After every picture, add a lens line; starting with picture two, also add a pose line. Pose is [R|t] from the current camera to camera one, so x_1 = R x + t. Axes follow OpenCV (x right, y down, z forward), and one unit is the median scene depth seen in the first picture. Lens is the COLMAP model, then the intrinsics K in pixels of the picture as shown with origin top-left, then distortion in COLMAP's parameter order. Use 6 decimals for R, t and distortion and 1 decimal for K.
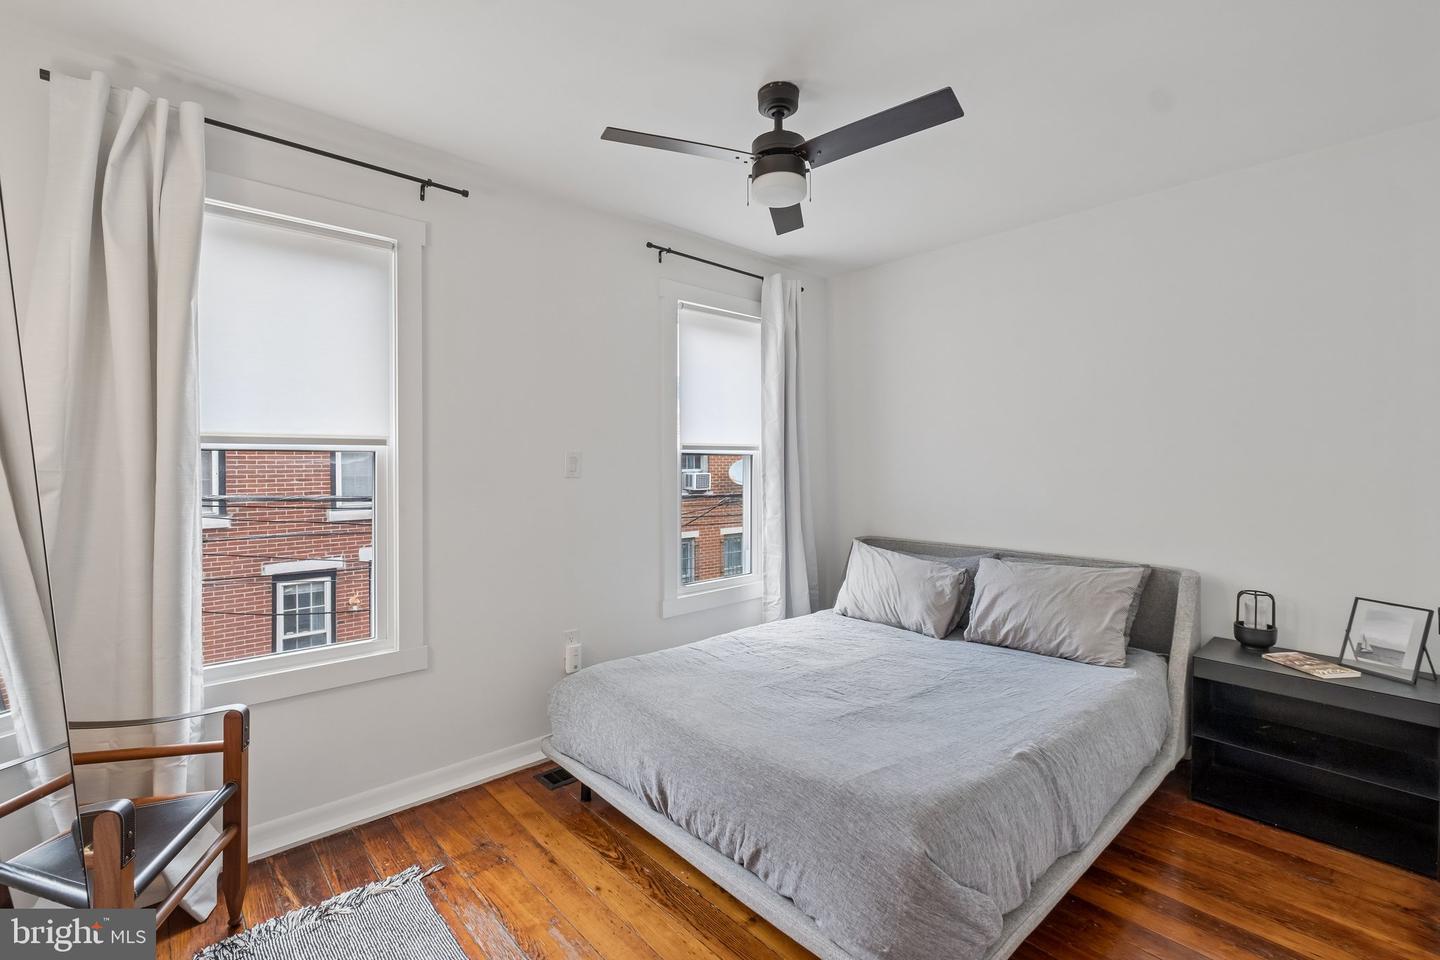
lens RADIAL K [[636.4, 0, 724.3], [0, 636.4, 468.7], [0, 0, 1]] dist [-0.005338, -0.000998]
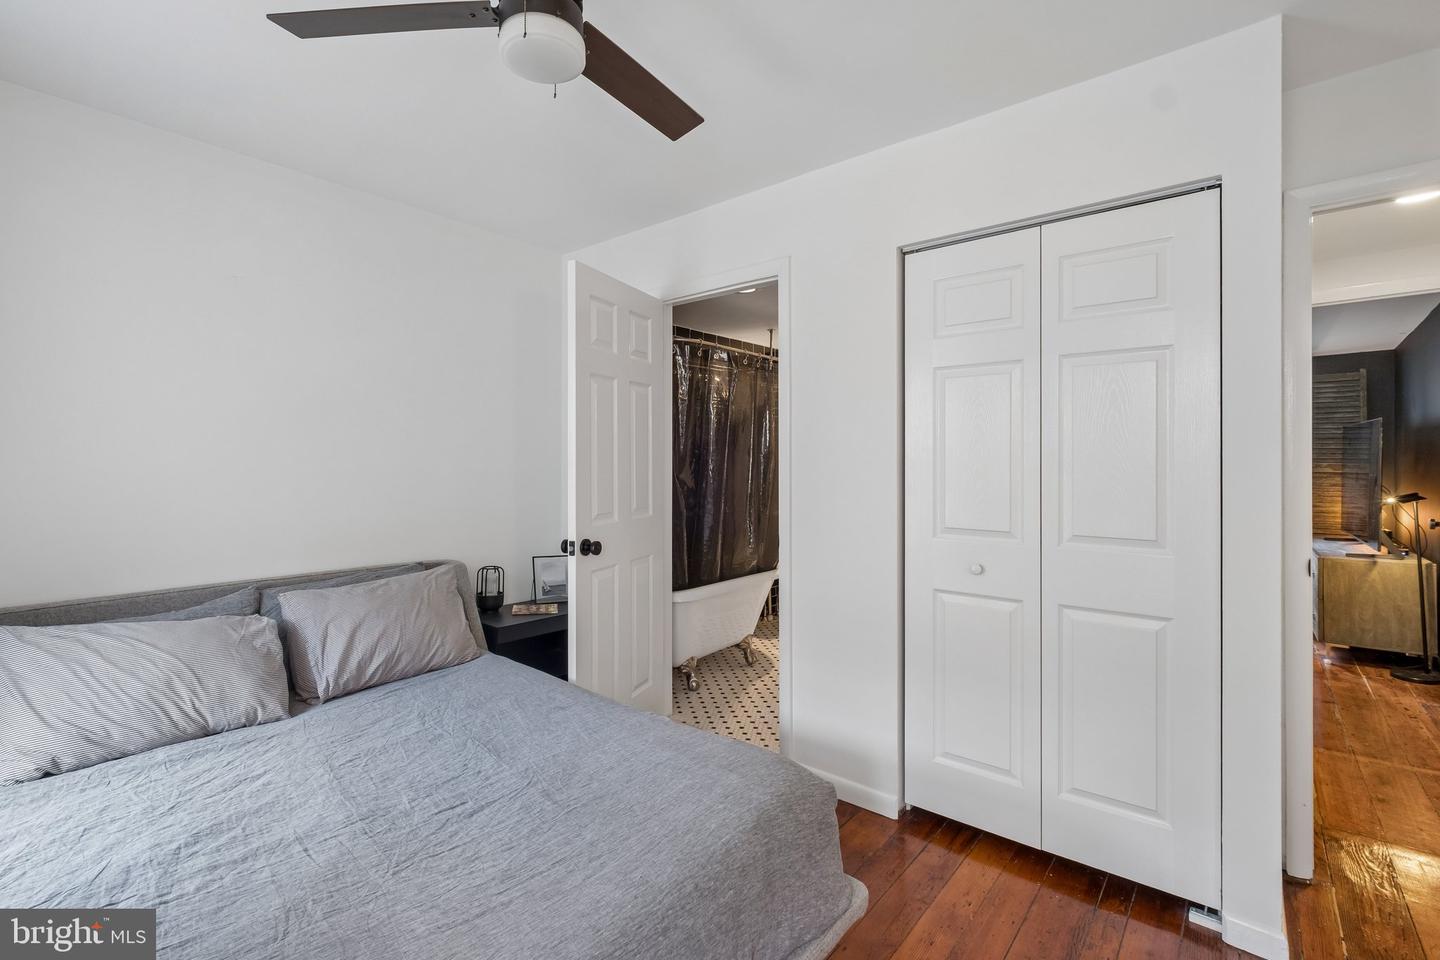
lens RADIAL K [[636.4, 0, 690.4], [0, 636.4, 463.1], [0, 0, 1]] dist [-0.005338, -0.000998]
pose [[-0.106435, 0.001516, 0.994318, -0.440578], [0.007509, 0.999972, -0.000721, -0.008115], [-0.994291, 0.007390, -0.106444, 0.700059]]
